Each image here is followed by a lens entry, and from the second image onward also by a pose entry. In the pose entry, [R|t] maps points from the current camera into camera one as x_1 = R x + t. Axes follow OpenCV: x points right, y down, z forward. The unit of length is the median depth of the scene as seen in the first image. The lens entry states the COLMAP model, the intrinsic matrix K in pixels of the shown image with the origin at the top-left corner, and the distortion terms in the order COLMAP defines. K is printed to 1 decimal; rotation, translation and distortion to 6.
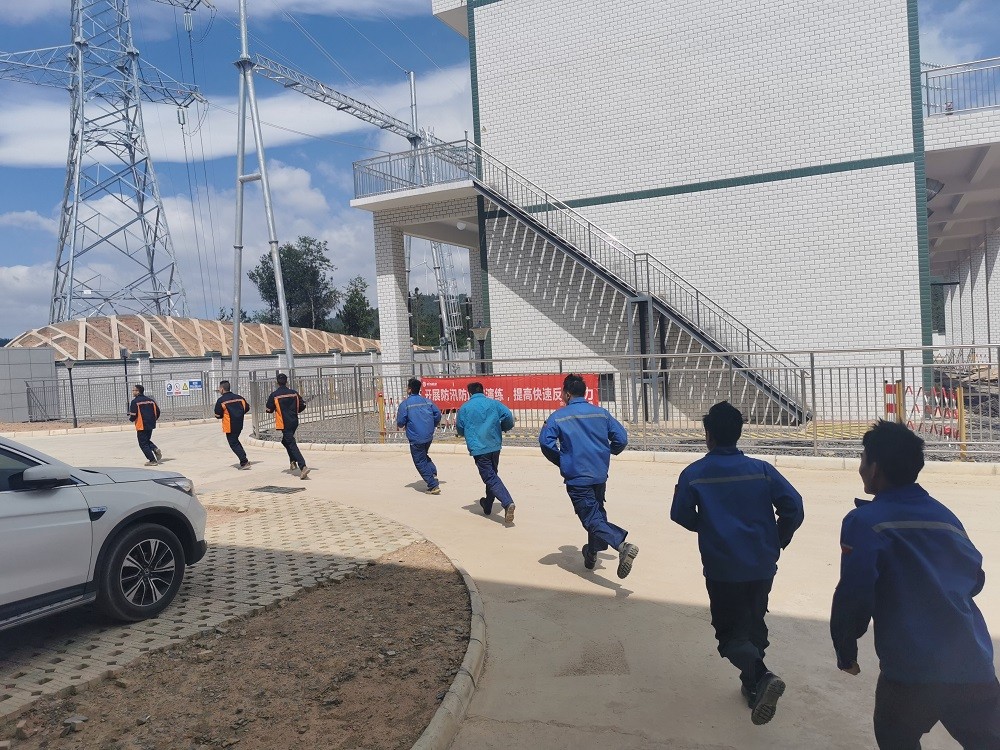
lens RADIAL K [[770.9, 0, 497.9], [0, 770.9, 383.0], [0, 0, 1]] dist [0.047559, -0.056964]
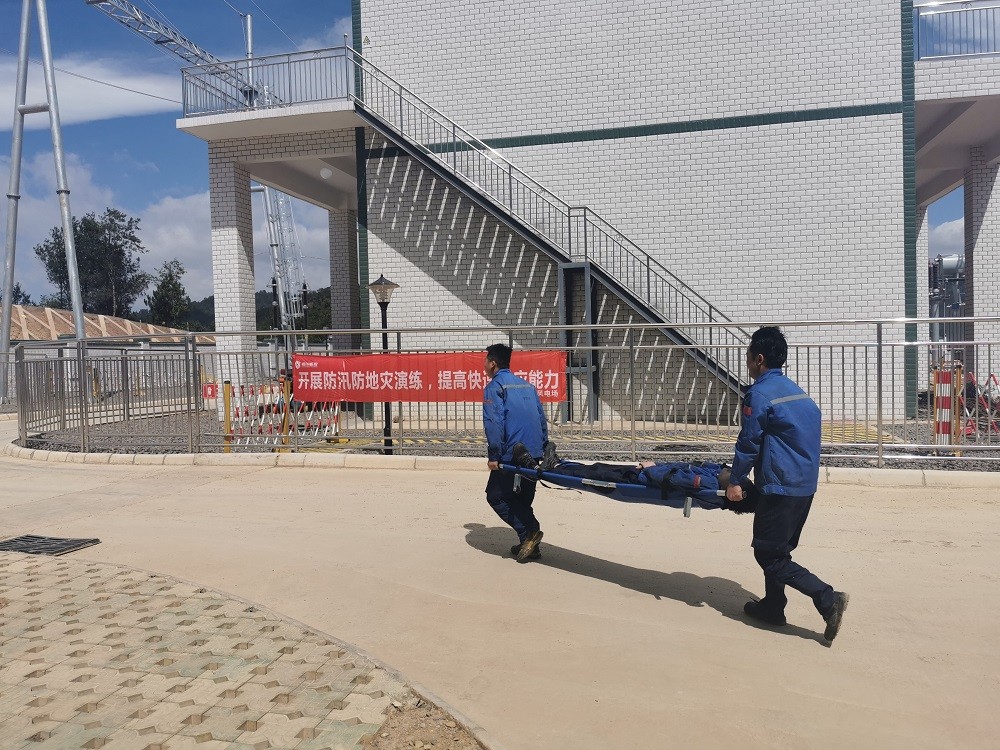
lens RADIAL K [[770.9, 0, 504.6], [0, 770.9, 363.9], [0, 0, 1]] dist [0.047559, -0.056964]
pose [[0.972717, 0.019372, 0.231183, -0.057530], [-0.012616, 0.999450, -0.030669, 0.014676], [-0.231650, 0.026916, 0.972427, 0.227872]]
